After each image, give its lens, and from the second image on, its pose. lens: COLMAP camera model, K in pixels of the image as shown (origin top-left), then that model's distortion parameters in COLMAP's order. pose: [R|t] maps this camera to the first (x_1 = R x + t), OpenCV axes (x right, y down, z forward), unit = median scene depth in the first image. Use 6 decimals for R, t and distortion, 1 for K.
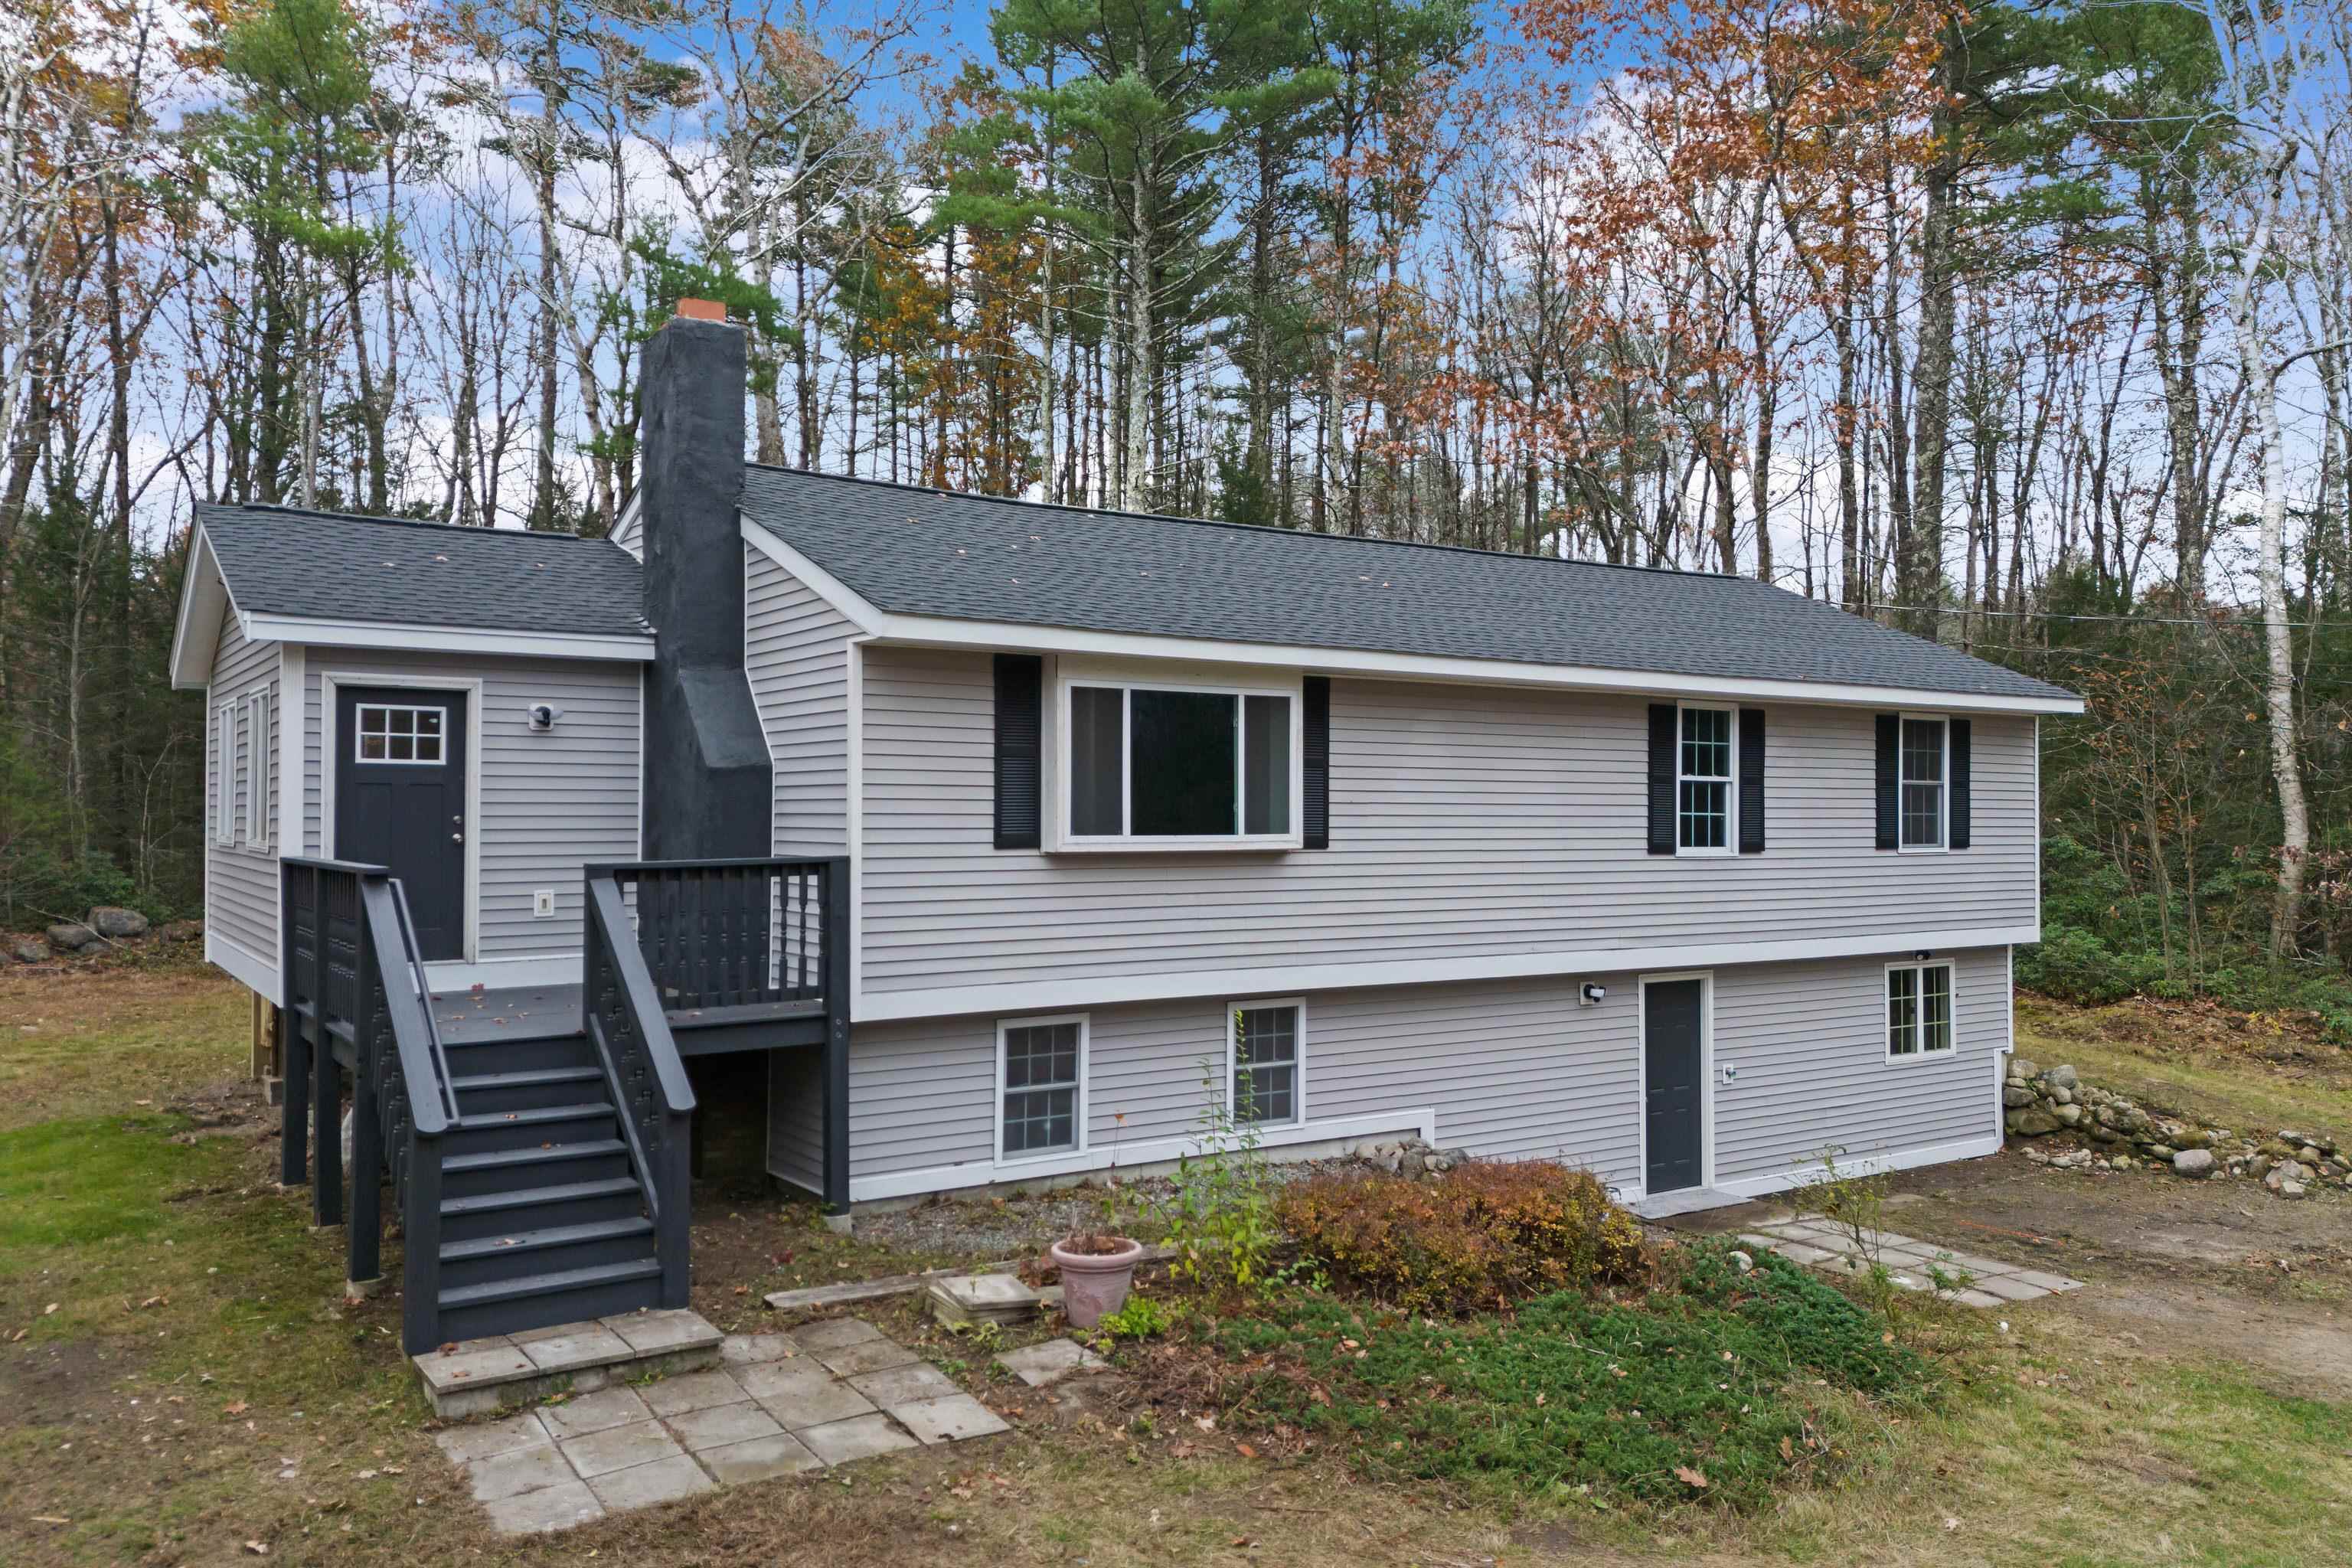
lens RADIAL K [[1744.8, 0, 1176.0], [0, 1744.8, 784.0], [0, 0, 1]] dist [0.076536, -0.078232]
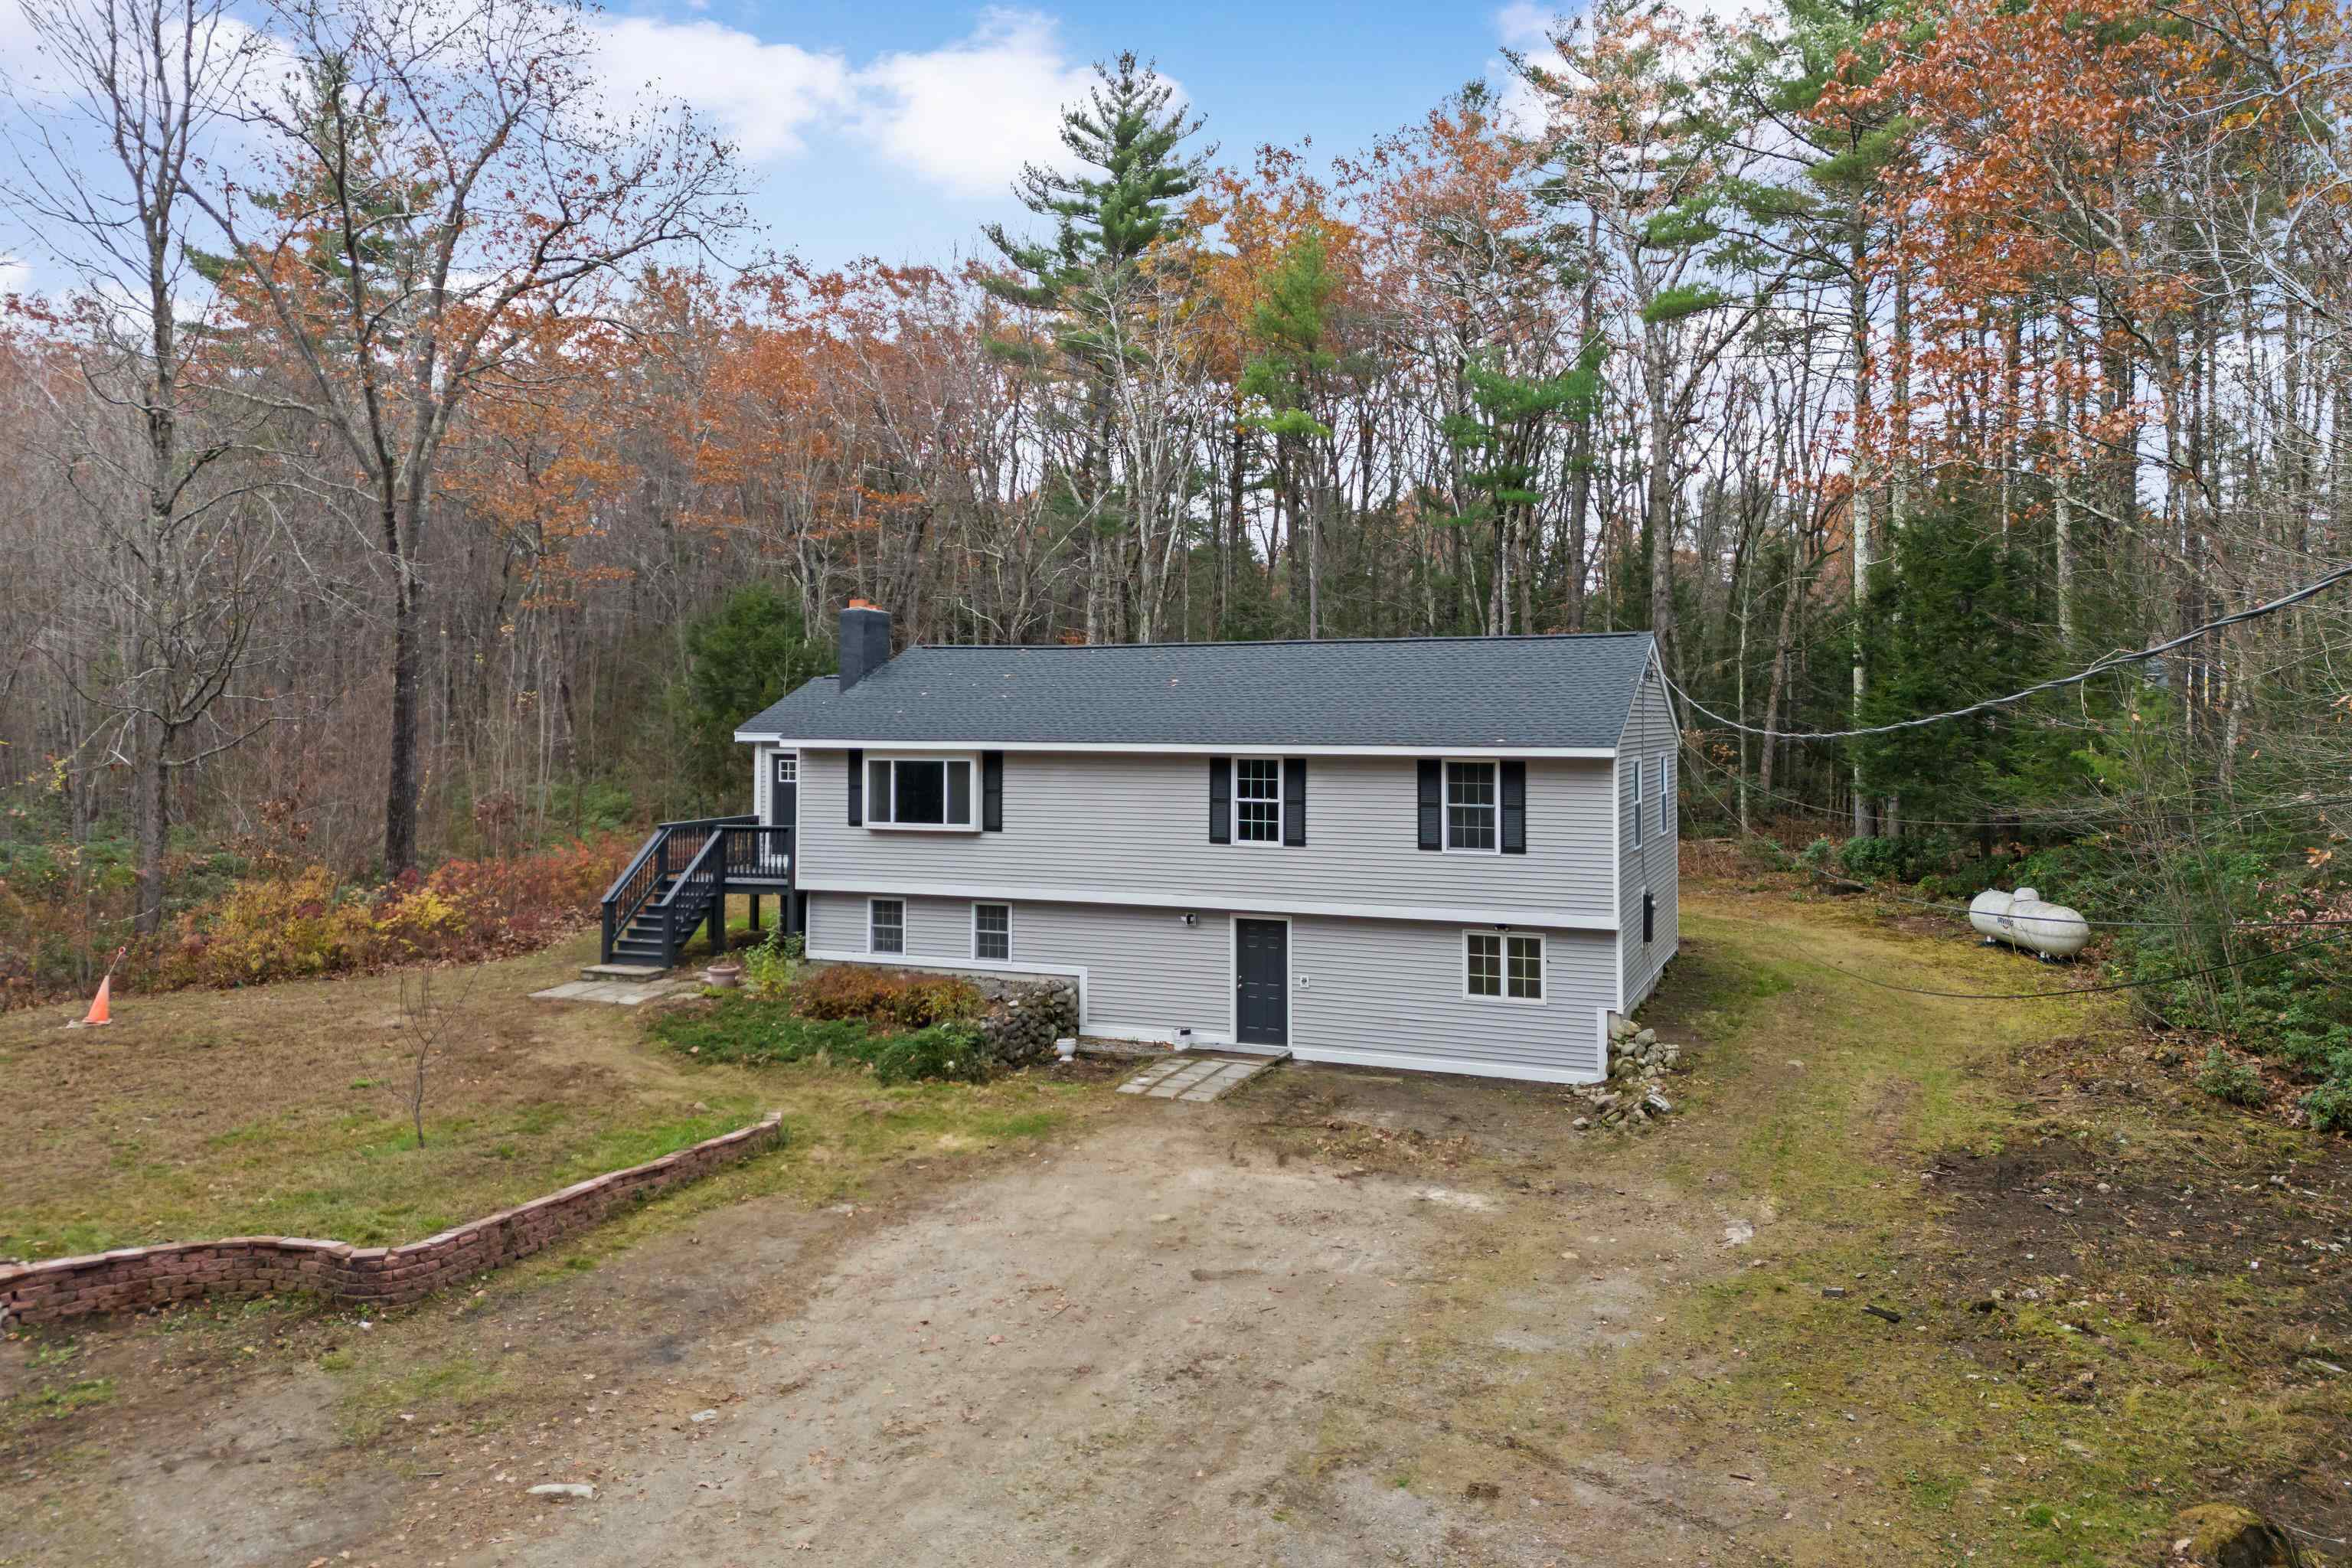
lens RADIAL K [[1765.8, 0, 1179.3], [0, 1765.8, 673.6], [0, 0, 1]] dist [0.085810, -0.090097]
pose [[0.549368, -0.018380, -0.835379, 2.016084], [0.012933, 0.999825, -0.013493, -0.124036], [0.835481, -0.003391, 0.549509, 0.004649]]
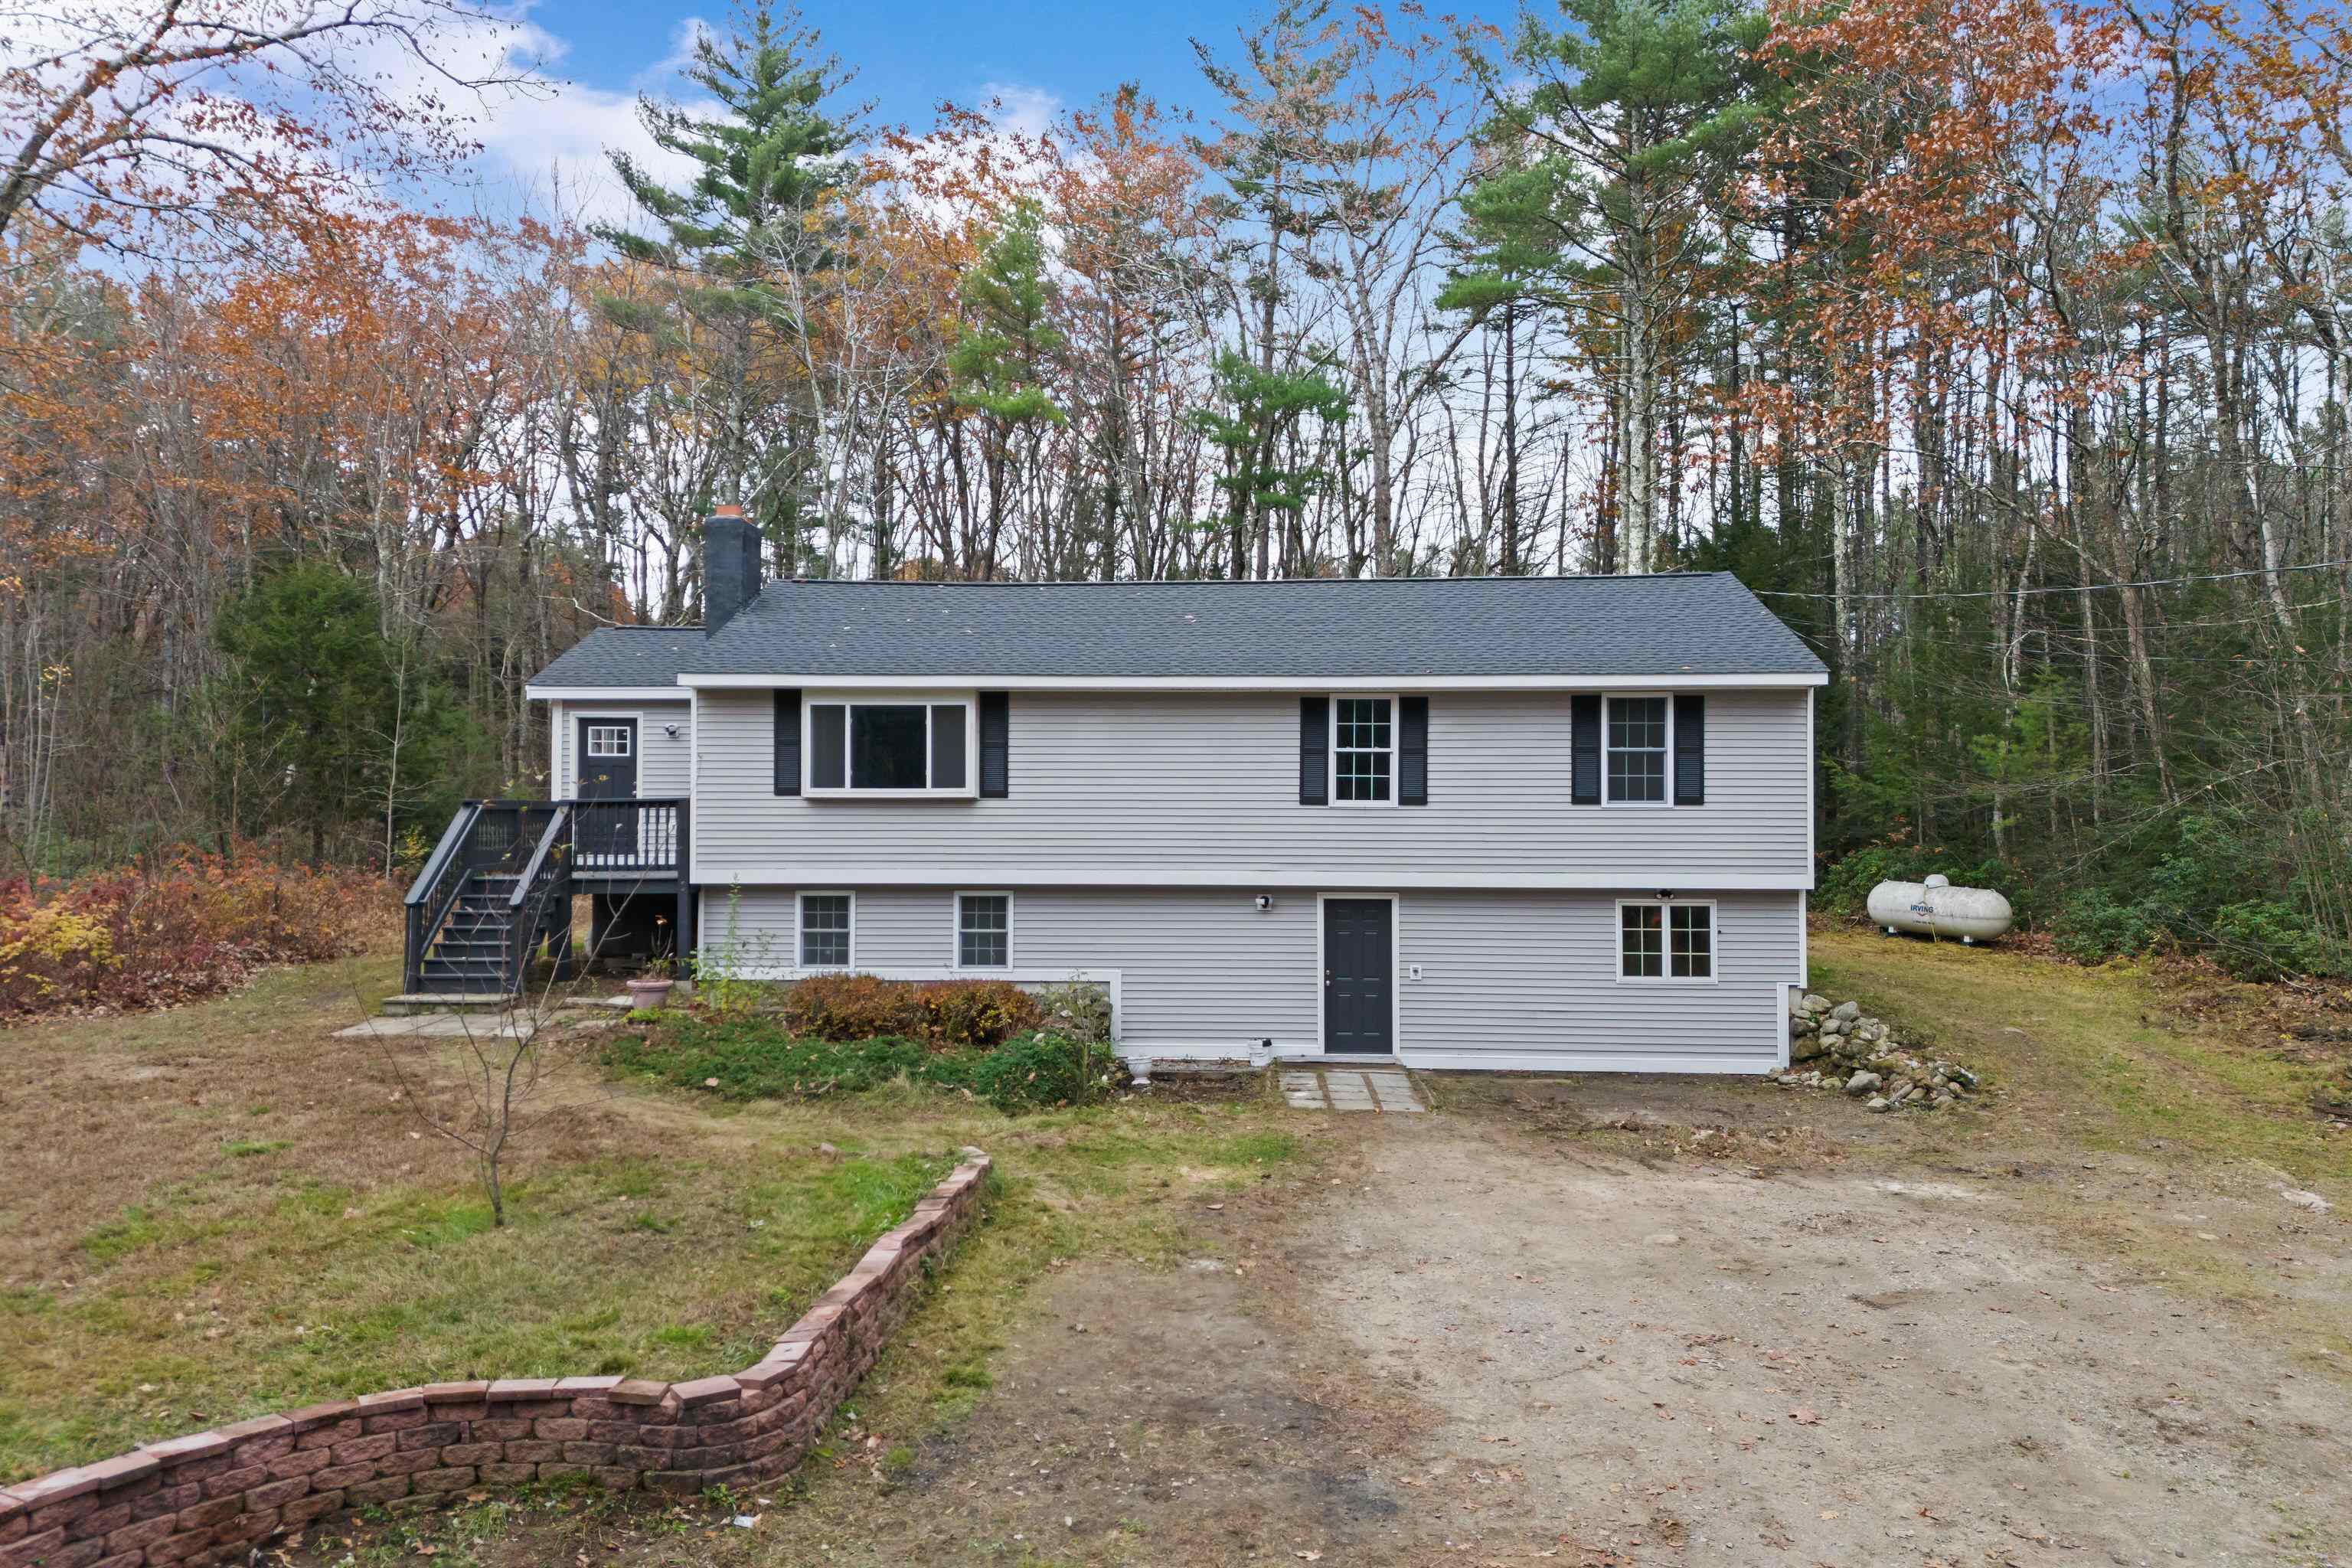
lens RADIAL K [[1744.8, 0, 1176.0], [0, 1744.8, 784.0], [0, 0, 1]] dist [0.076536, -0.078232]
pose [[0.801358, -0.011422, -0.598076, 1.188437], [0.009534, 0.999935, -0.006322, 0.036453], [0.598109, -0.000636, 0.801415, -0.200905]]
